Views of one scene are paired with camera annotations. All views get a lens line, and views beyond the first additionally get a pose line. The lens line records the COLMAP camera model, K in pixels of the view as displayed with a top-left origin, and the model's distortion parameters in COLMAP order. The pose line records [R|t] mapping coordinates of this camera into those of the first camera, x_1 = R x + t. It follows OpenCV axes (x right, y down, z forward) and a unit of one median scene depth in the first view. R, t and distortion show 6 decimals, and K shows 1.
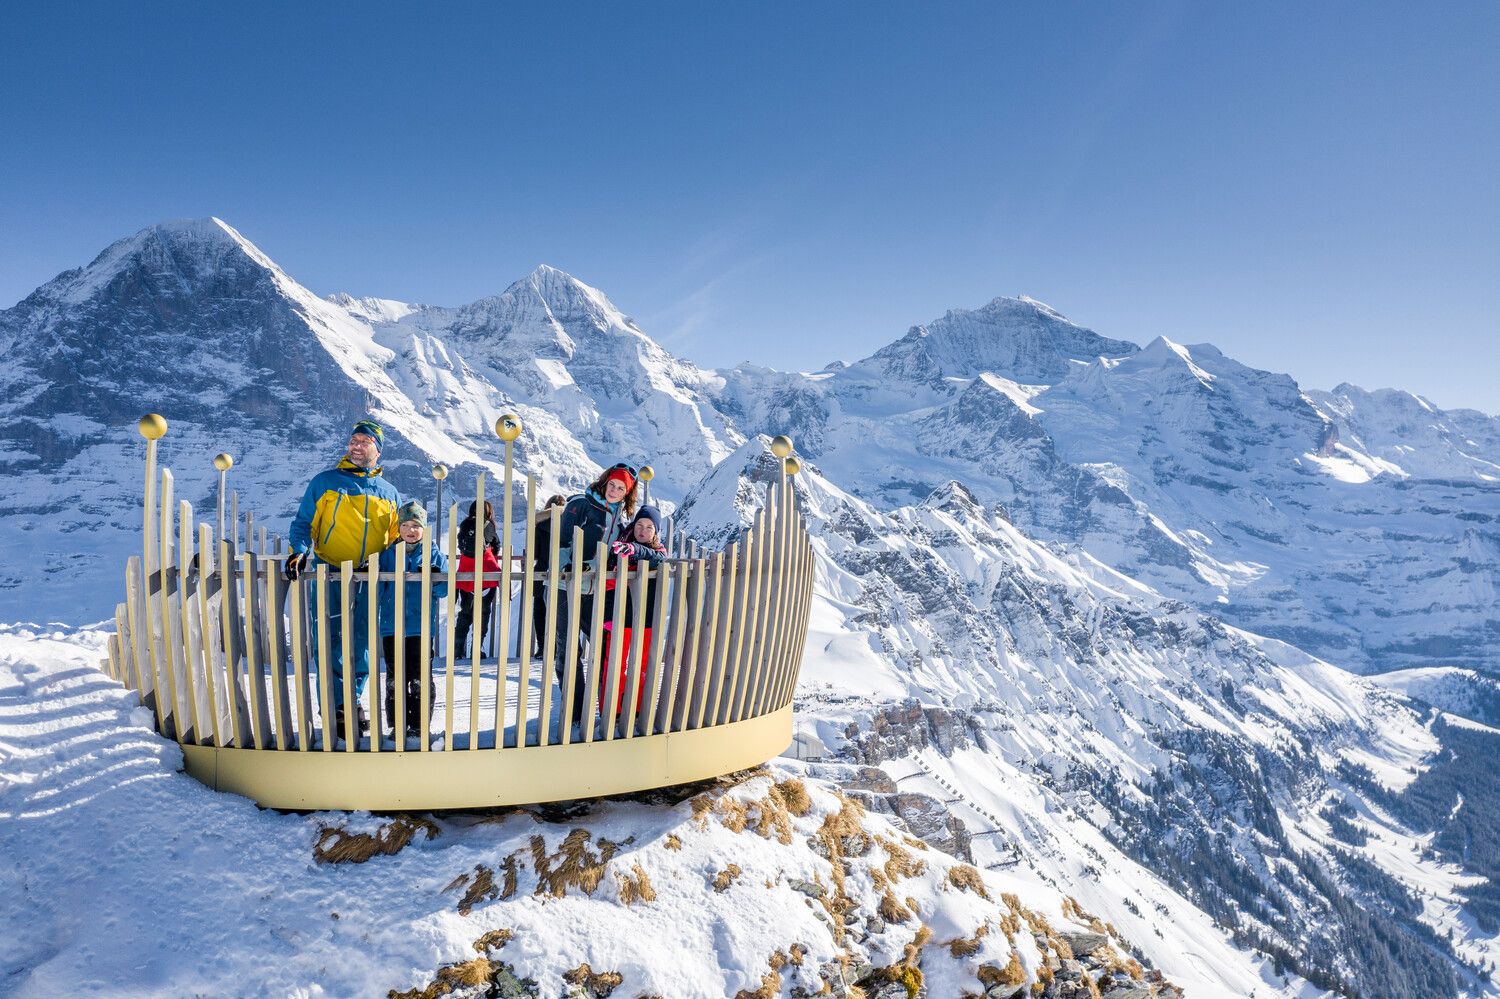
lens RADIAL K [[1235.9, 0, 751.3], [0, 1235.9, 502.1], [0, 0, 1]] dist [0.016564, -0.013402]
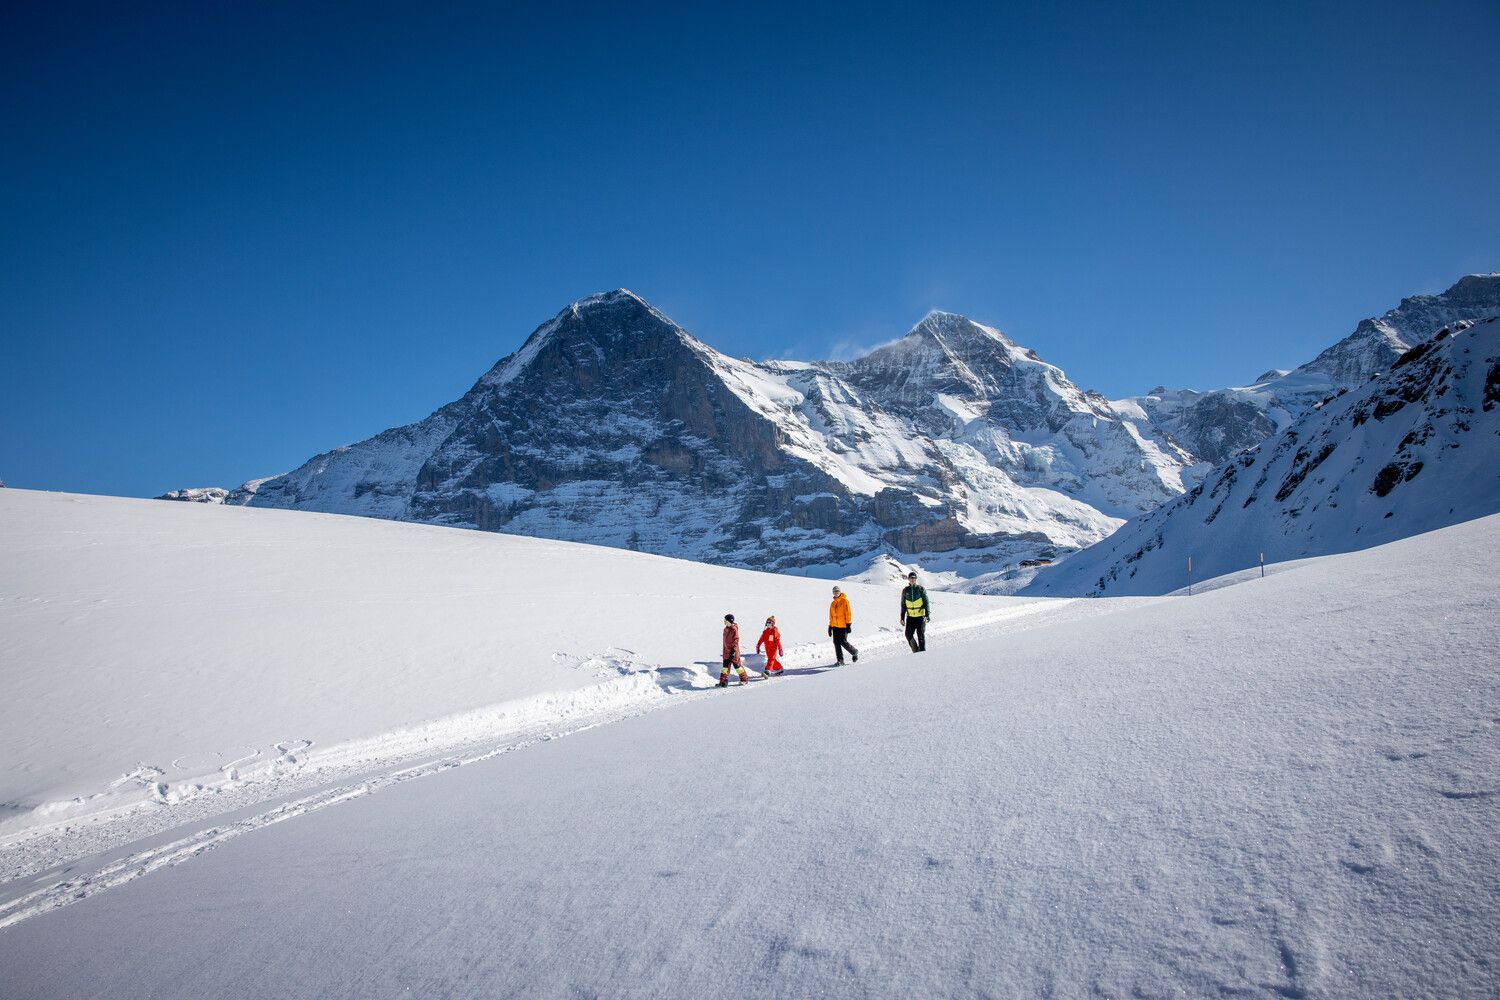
lens RADIAL K [[1022.3, 0, 730.1], [0, 1022.3, 507.7], [0, 0, 1]] dist [0.002670, -0.002536]
pose [[0.937749, -0.094467, -0.334219, -0.089177], [0.066405, 0.993313, -0.094442, 0.041930], [0.340906, 0.066369, 0.937752, 0.265262]]
